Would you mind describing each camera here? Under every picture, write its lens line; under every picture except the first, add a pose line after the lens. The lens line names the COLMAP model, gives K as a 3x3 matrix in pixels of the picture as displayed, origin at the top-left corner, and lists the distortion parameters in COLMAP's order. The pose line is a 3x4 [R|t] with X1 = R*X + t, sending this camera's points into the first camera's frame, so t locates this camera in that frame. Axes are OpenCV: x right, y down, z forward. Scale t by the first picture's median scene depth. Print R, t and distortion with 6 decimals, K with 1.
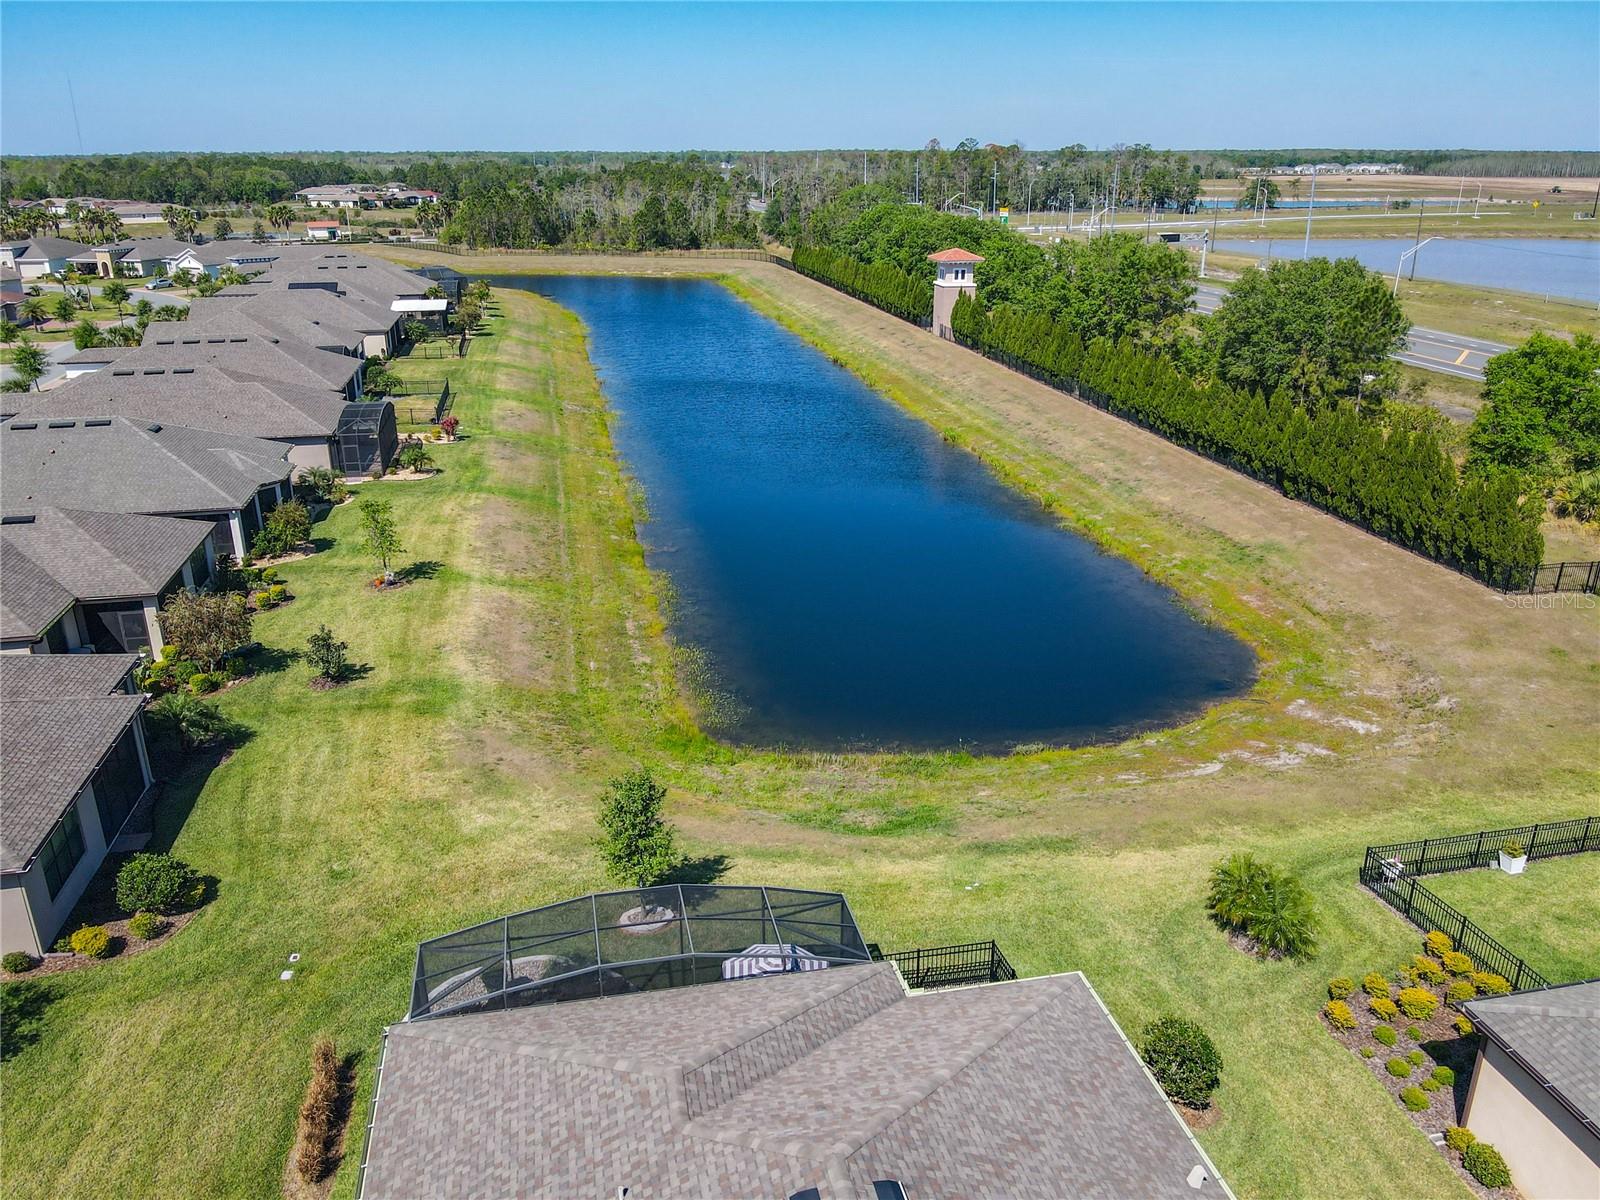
lens RADIAL K [[1201.8, 0, 793.4], [0, 1201.8, 605.6], [0, 0, 1]] dist [-0.028073, 0.044191]
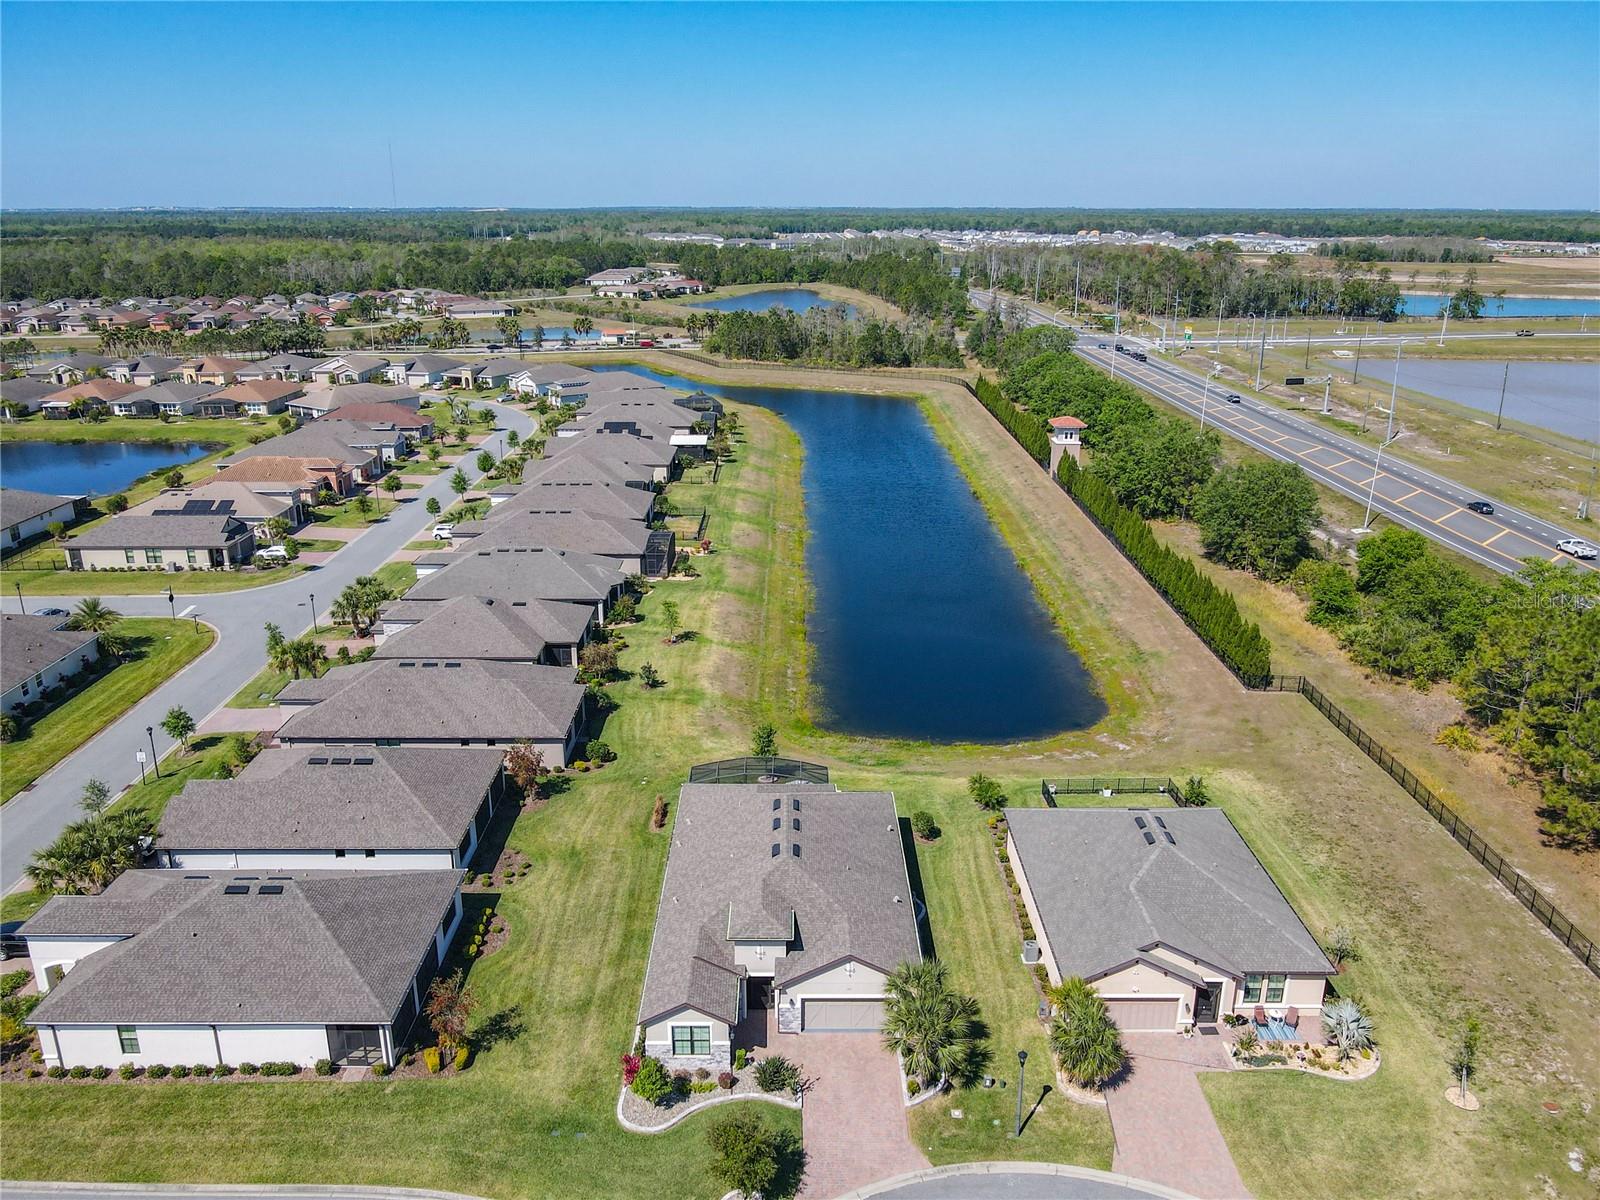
lens RADIAL K [[1199.9, 0, 795.3], [0, 1199.9, 605.3], [0, 0, 1]] dist [-0.017729, 0.013989]
pose [[0.980183, 0.065386, -0.186990, 0.151052], [-0.073078, 0.996728, -0.034538, -0.016059], [0.184120, 0.047518, 0.981755, -0.602102]]
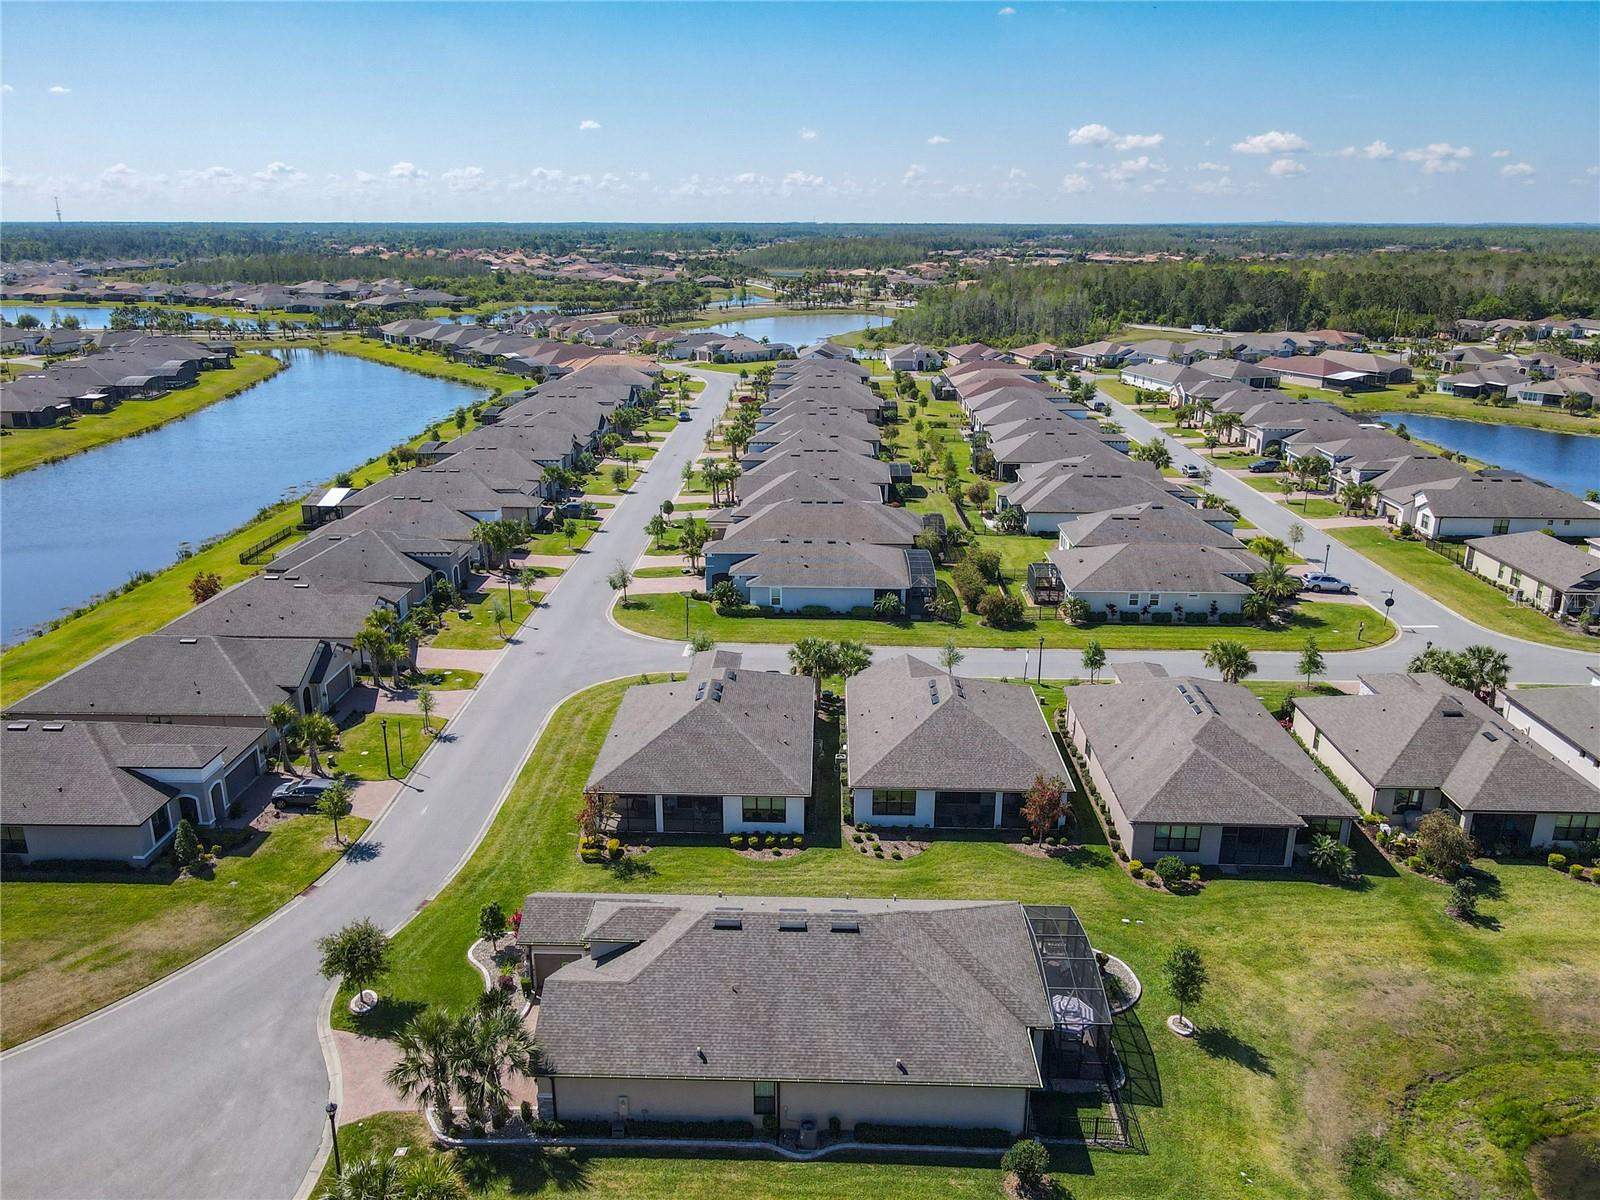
lens RADIAL K [[1197.1, 0, 796.2], [0, 1197.1, 599.3], [0, 0, 1]] dist [0.003145, 0.008491]
pose [[-0.228012, 0.295405, -0.927764, 0.523664], [-0.346531, 0.865851, 0.360857, -0.260671], [0.909905, 0.403779, -0.095057, 0.137056]]
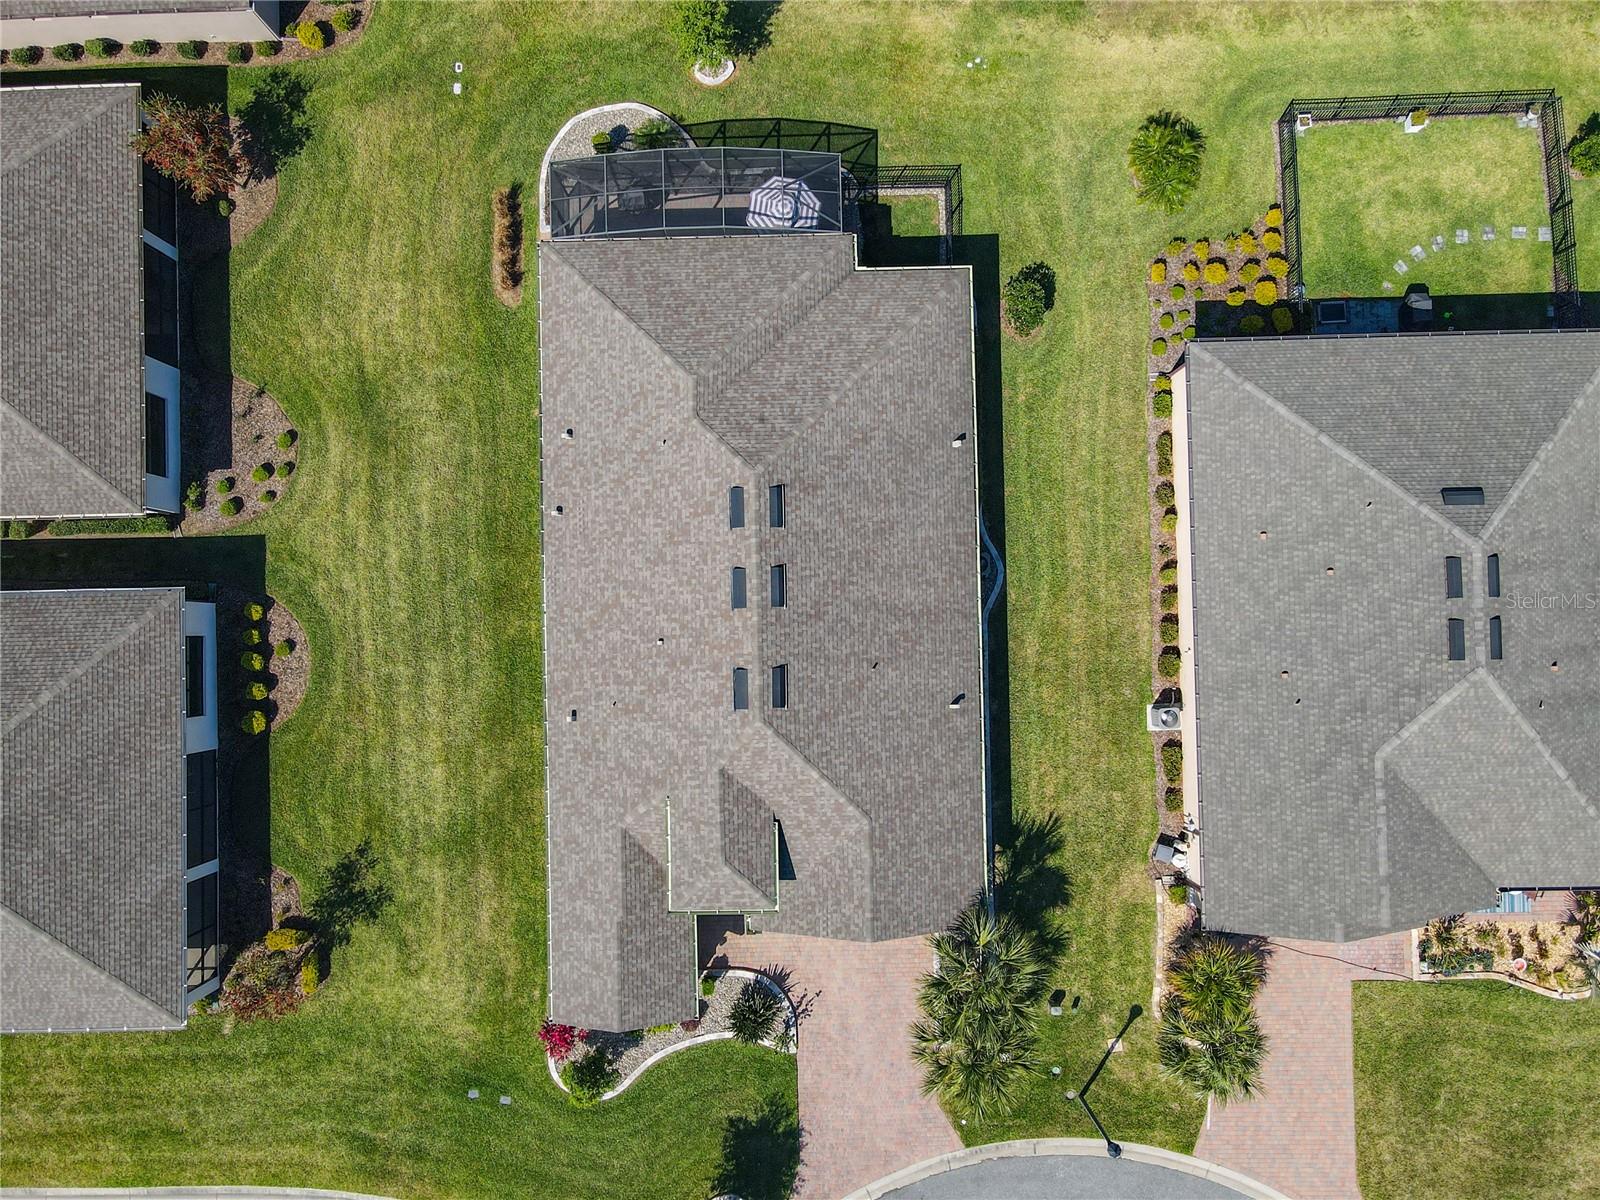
lens RADIAL K [[1193.8, 0, 795.7], [0, 1193.8, 612.5], [0, 0, 1]] dist [-0.009701, 0.047370]
pose [[0.983368, 0.181265, -0.011415, 0.031634], [-0.056915, 0.367232, 0.928386, -0.260683], [0.172476, -0.912296, 0.371441, -0.005374]]
